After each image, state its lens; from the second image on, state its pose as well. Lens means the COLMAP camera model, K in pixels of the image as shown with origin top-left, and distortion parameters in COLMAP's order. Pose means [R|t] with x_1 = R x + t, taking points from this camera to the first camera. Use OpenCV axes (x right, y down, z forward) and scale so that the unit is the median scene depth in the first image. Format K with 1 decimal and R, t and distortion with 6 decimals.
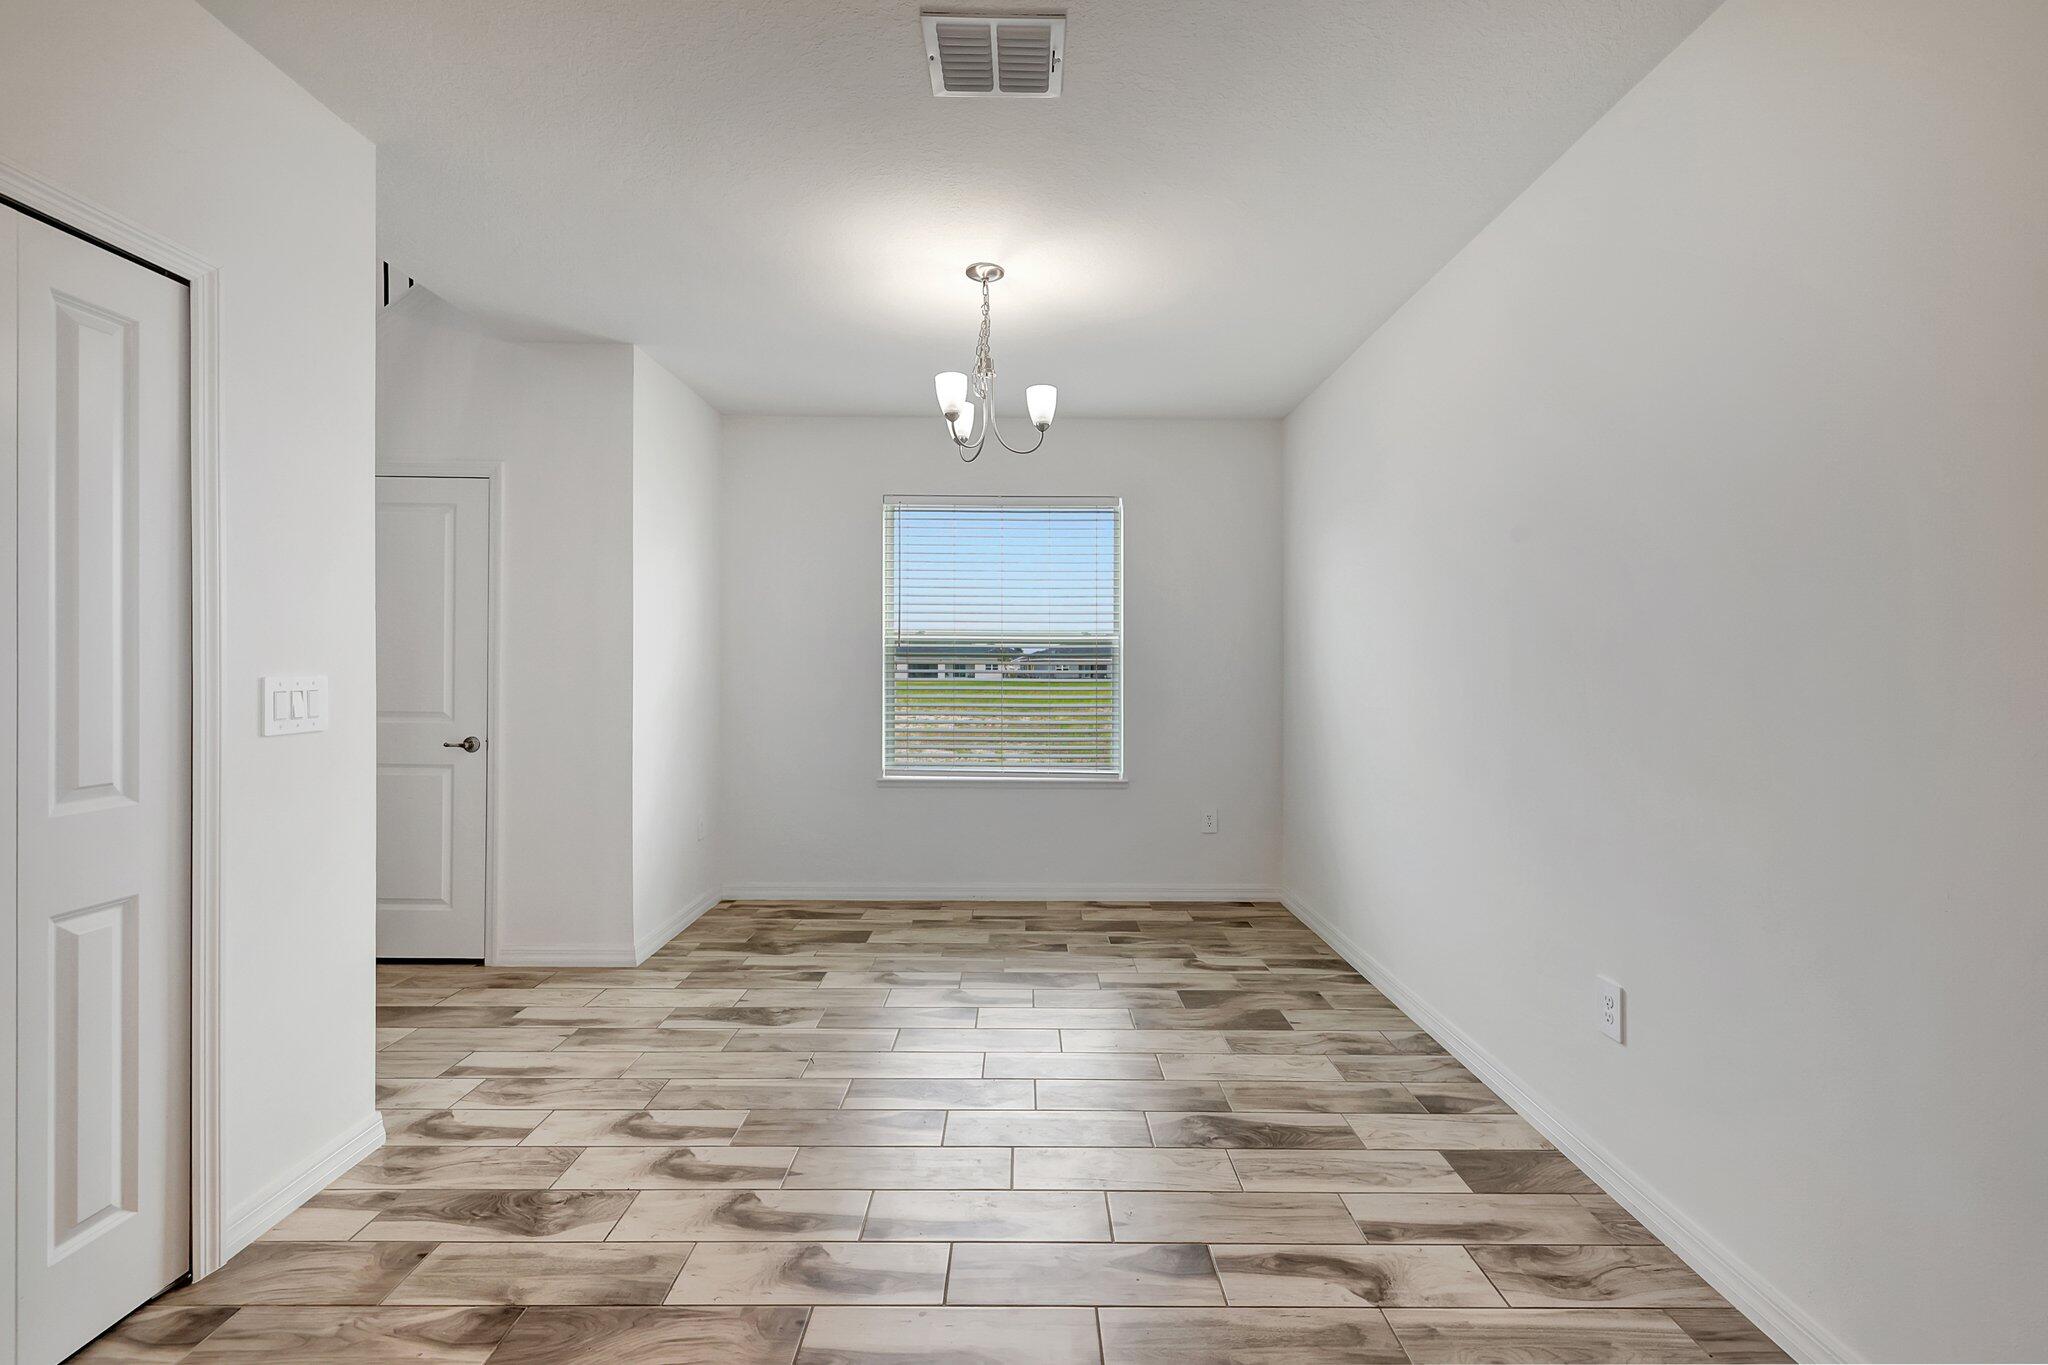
lens RADIAL K [[854.4, 0, 1033.1], [0, 854.4, 672.3], [0, 0, 1]] dist [0.004984, 0.000168]
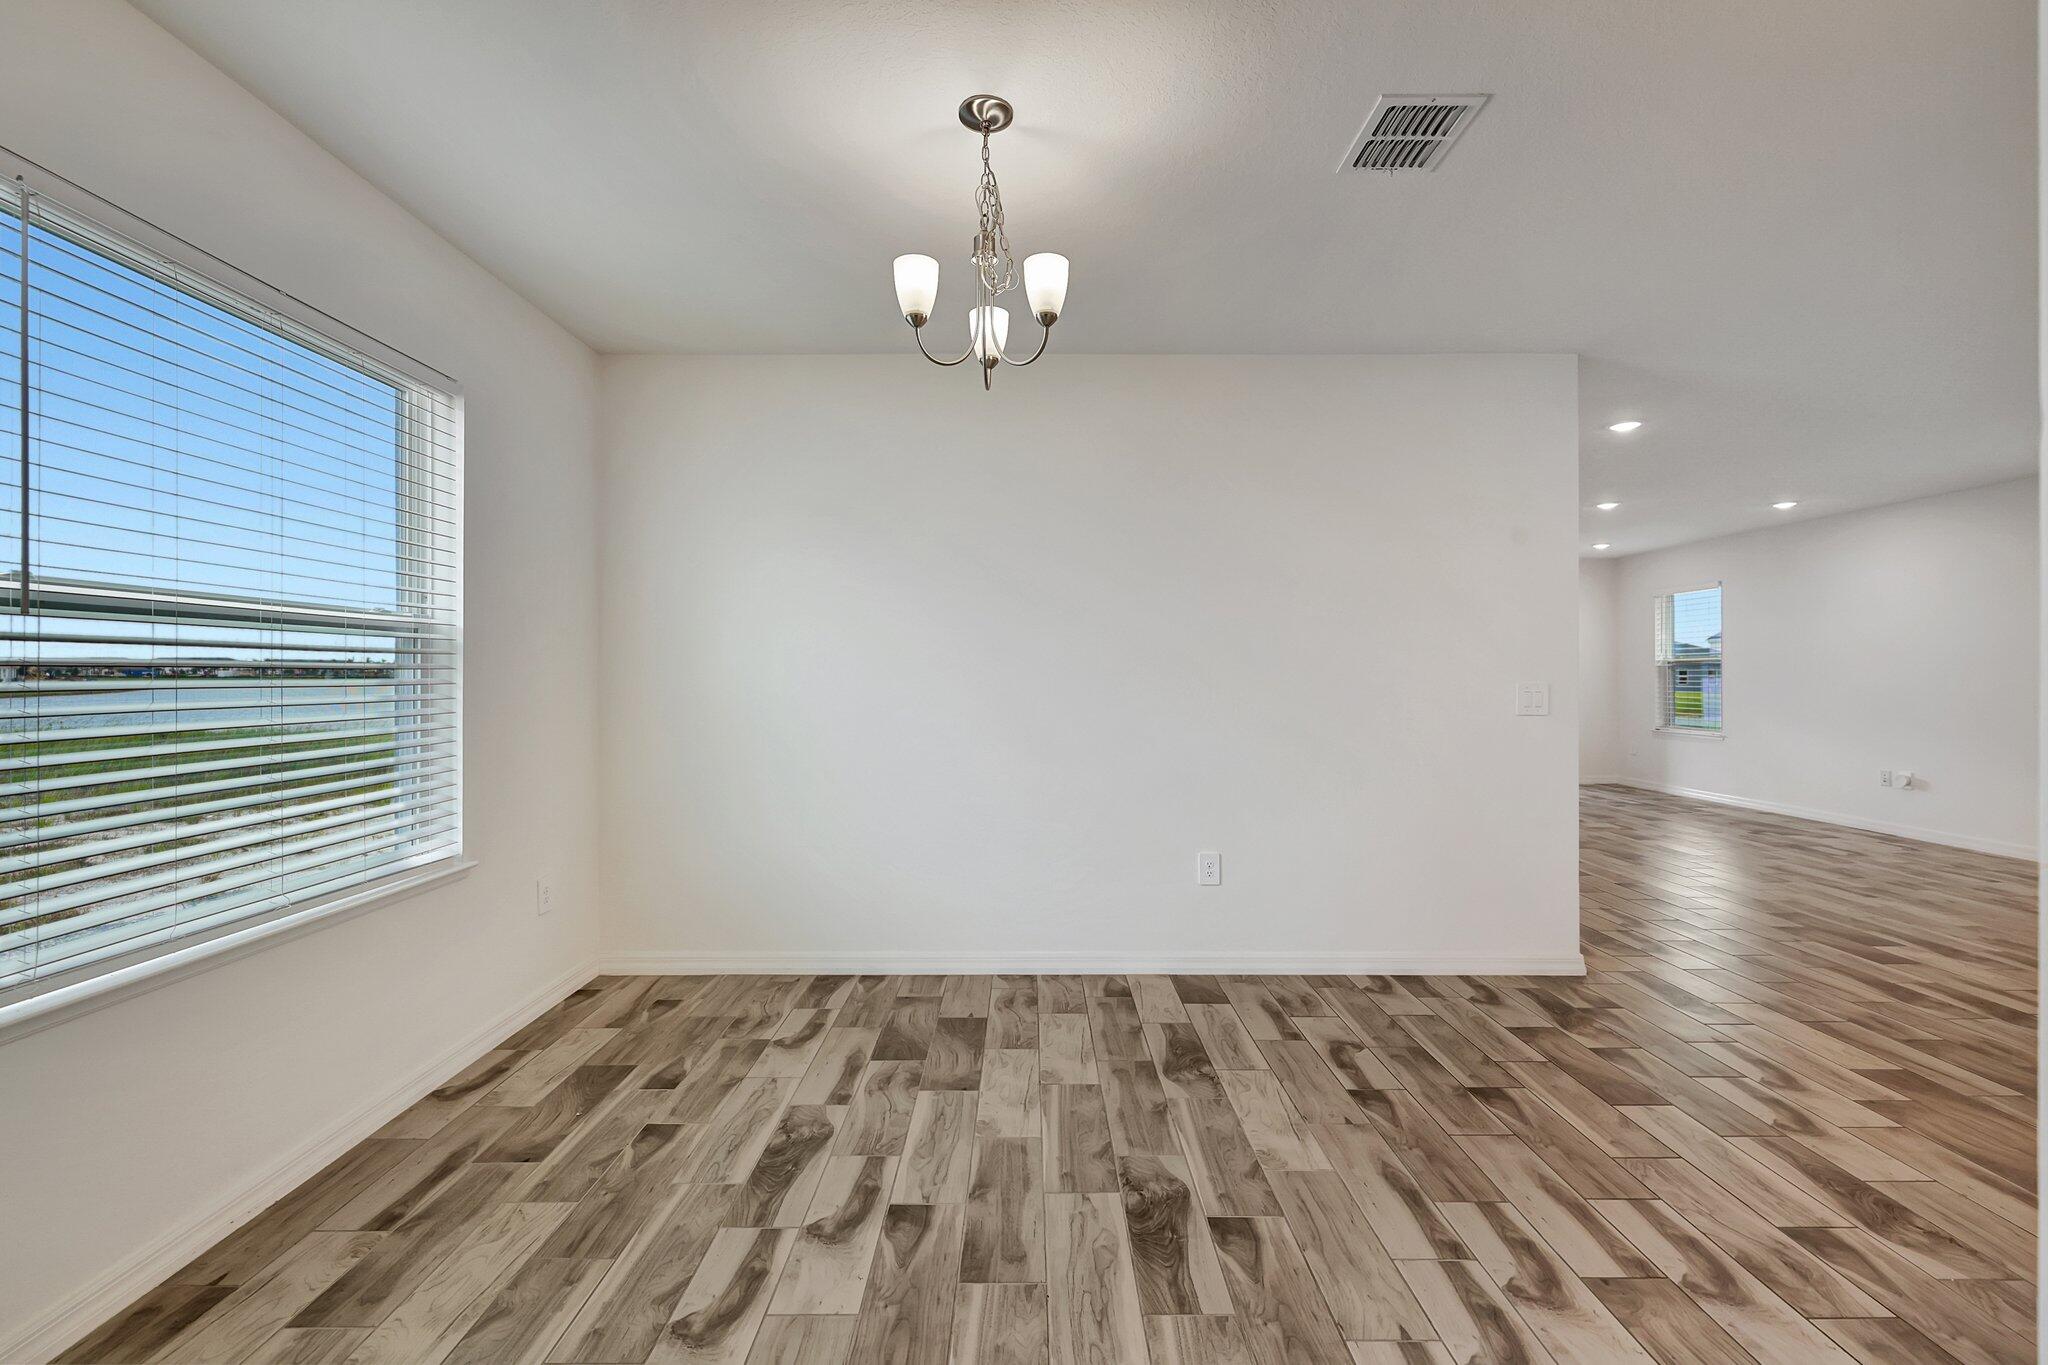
lens RADIAL K [[854.4, 0, 1033.1], [0, 854.4, 672.3], [0, 0, 1]] dist [0.004984, 0.000168]
pose [[0.003777, 0.000375, 0.999993, -0.643232], [0.000500, 1.000000, -0.000377, -0.004276], [-0.999993, 0.000501, 0.003776, 0.814841]]
